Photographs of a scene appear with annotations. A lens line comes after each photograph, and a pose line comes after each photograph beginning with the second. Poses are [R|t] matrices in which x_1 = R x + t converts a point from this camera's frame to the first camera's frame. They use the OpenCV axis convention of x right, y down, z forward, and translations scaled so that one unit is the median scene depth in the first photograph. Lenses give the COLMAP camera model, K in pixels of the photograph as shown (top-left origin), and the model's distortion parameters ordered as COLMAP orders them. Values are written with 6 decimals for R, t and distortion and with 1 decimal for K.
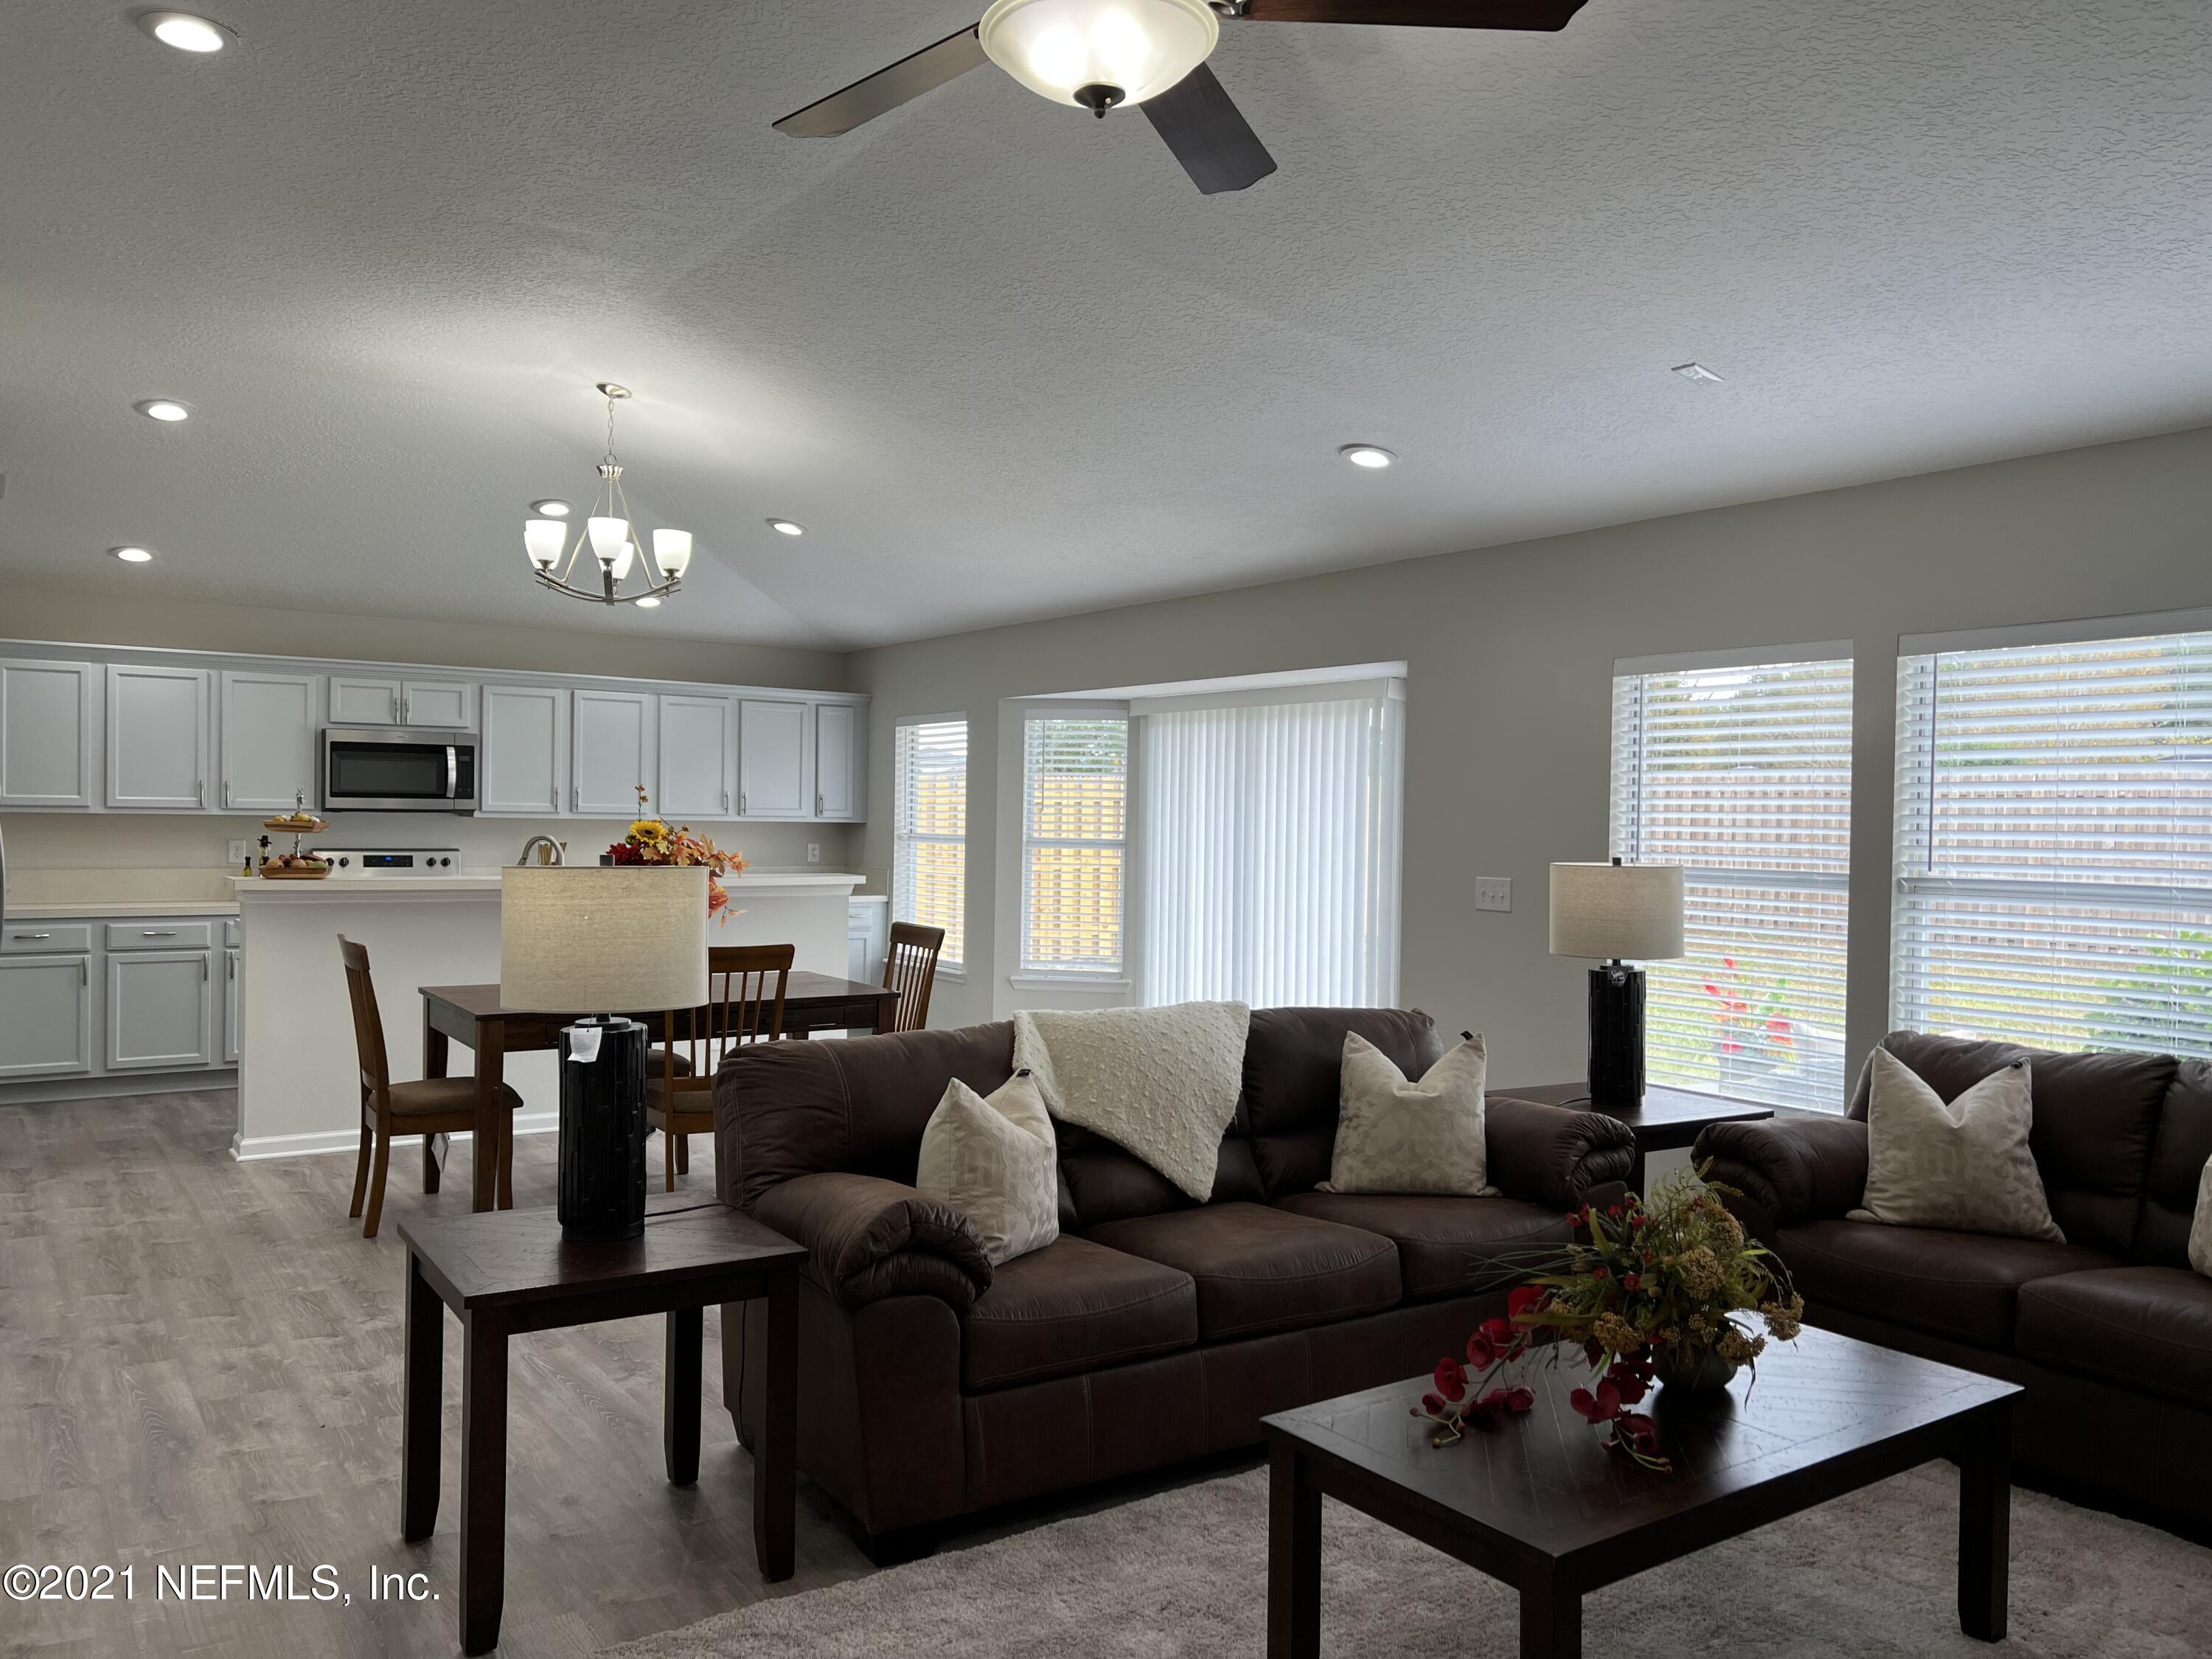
lens RADIAL K [[1679.6, 0, 1106.0], [0, 1679.6, 829.5], [0, 0, 1]] dist [-0.004416, -0.052288]
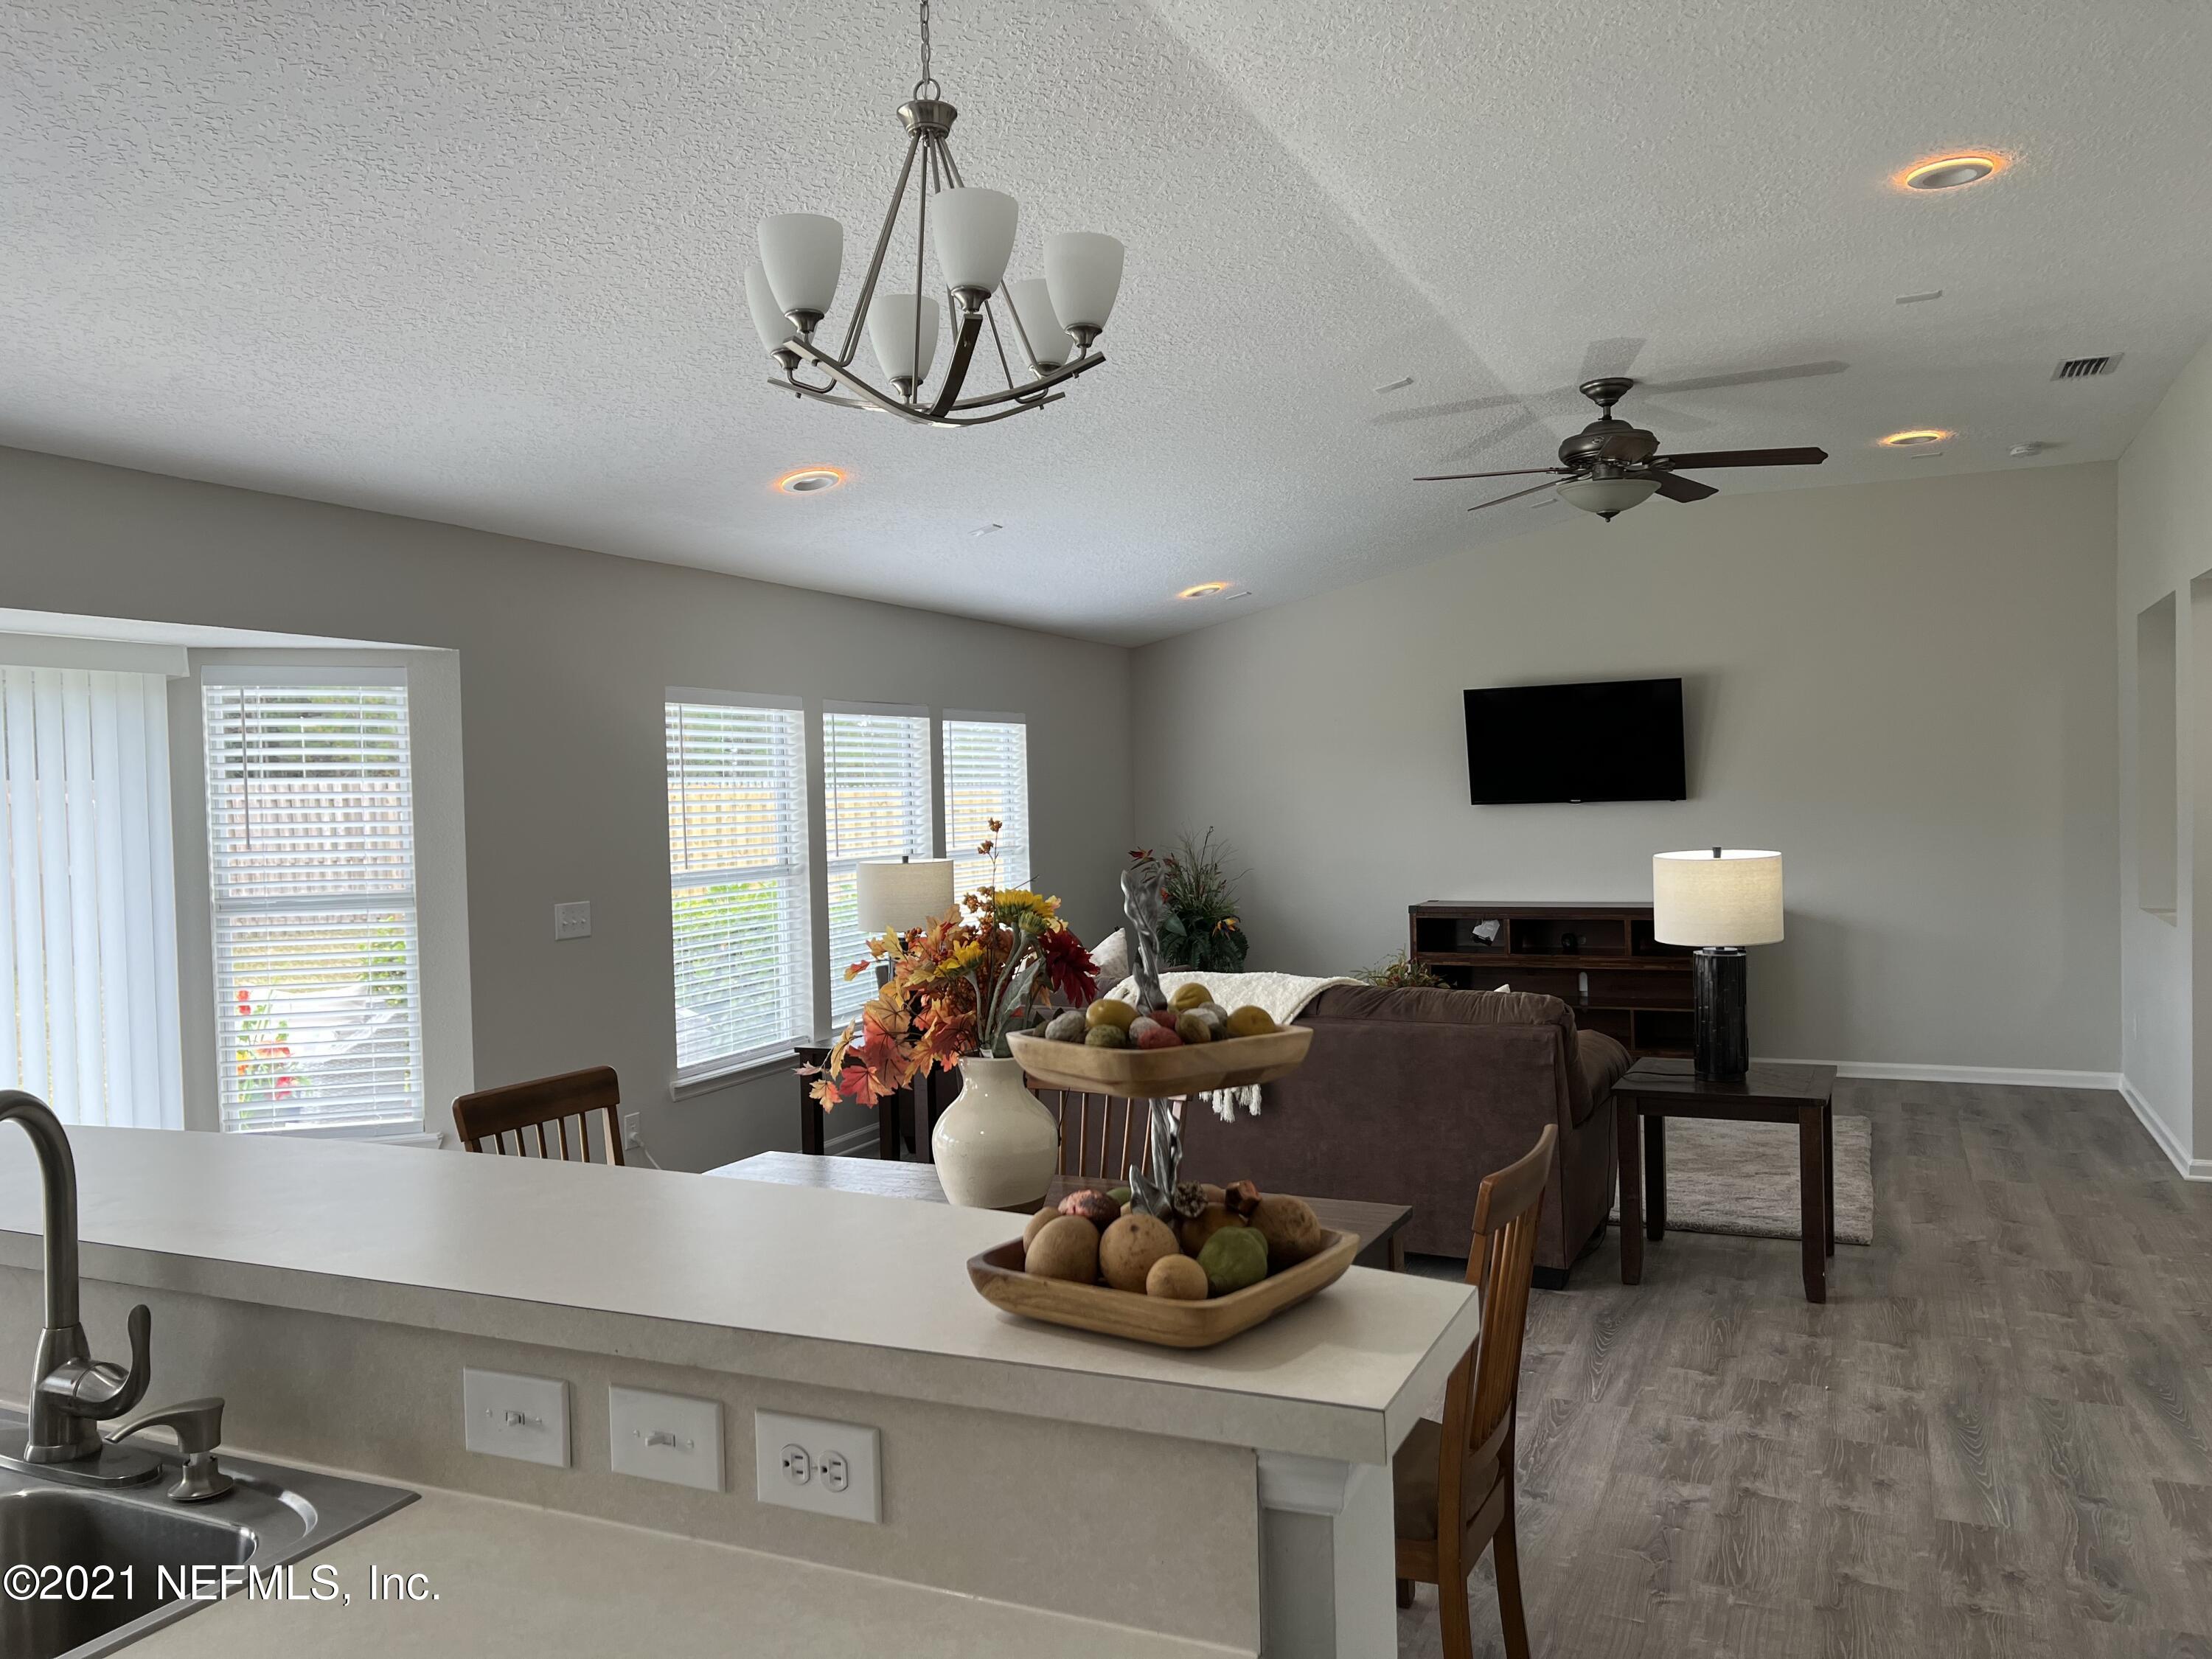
lens RADIAL K [[1679.6, 0, 1106.0], [0, 1679.6, 829.5], [0, 0, 1]] dist [-0.004416, -0.052288]
pose [[-0.515068, -0.025672, 0.856765, -1.099019], [0.027300, 0.998553, 0.046333, -0.075205], [-0.856714, 0.047254, -0.513622, 1.852324]]
